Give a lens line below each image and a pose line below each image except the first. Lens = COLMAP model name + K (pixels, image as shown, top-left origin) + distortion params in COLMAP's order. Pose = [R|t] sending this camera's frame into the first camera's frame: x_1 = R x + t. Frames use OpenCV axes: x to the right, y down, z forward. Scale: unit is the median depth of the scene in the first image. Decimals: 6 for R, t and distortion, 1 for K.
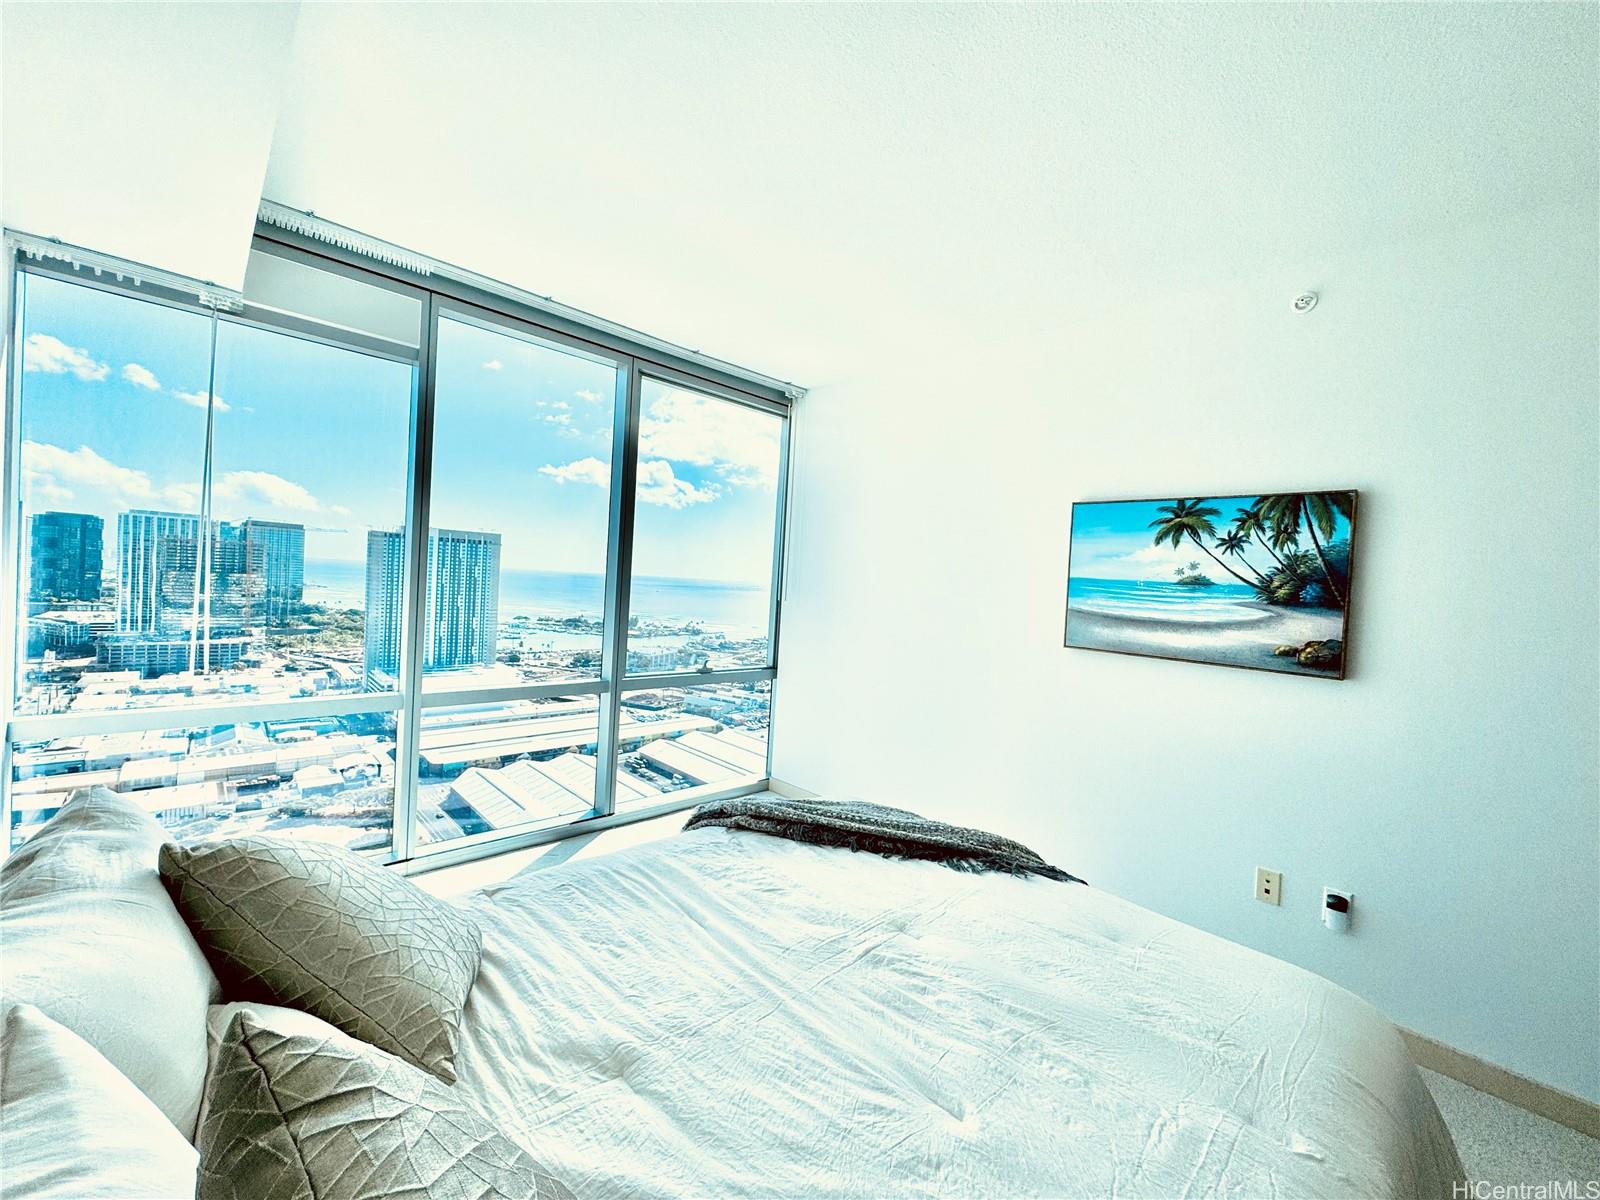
lens RADIAL K [[641.4, 0, 798.8], [0, 641.4, 599.1], [0, 0, 1]] dist [-0.001781, -0.000490]
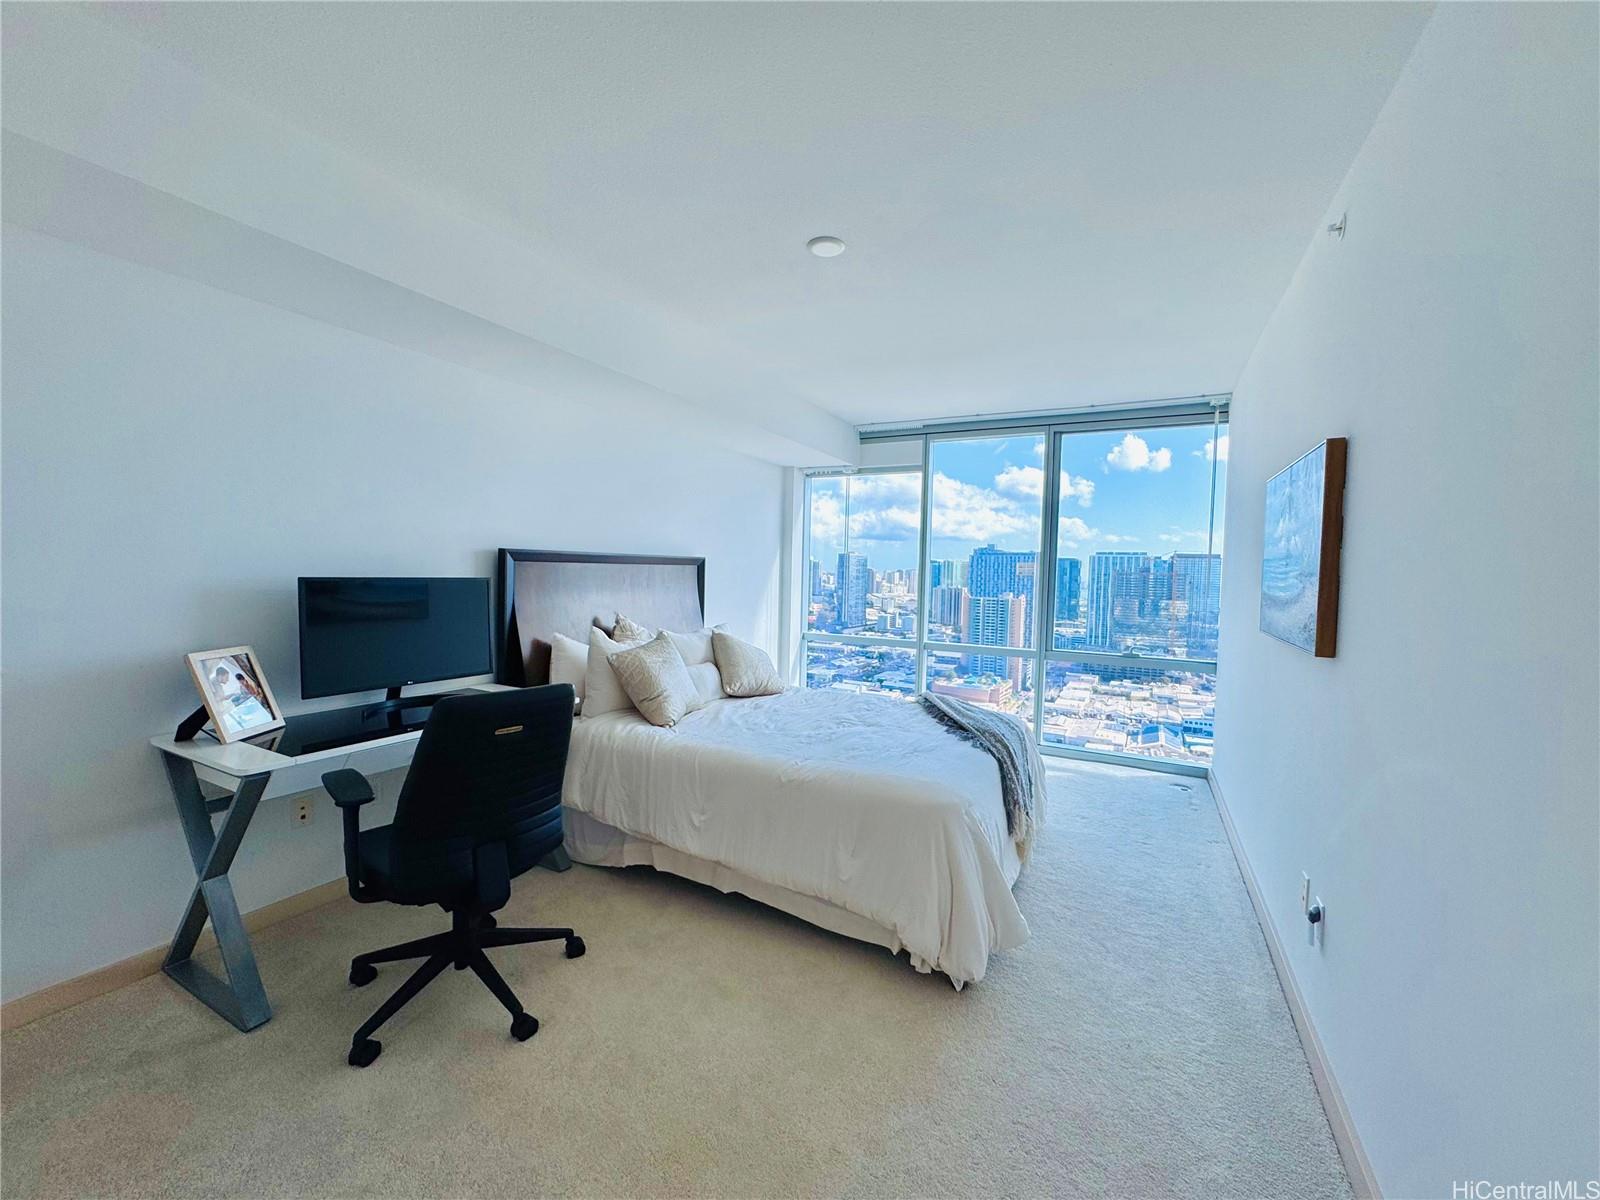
lens RADIAL K [[641.4, 0, 798.8], [0, 641.4, 599.1], [0, 0, 1]] dist [-0.001781, -0.000490]
pose [[0.320257, -0.006632, -0.947307, 1.302189], [-0.032740, 0.999301, -0.018065, 0.081201], [0.946765, 0.036800, 0.319816, 0.026285]]
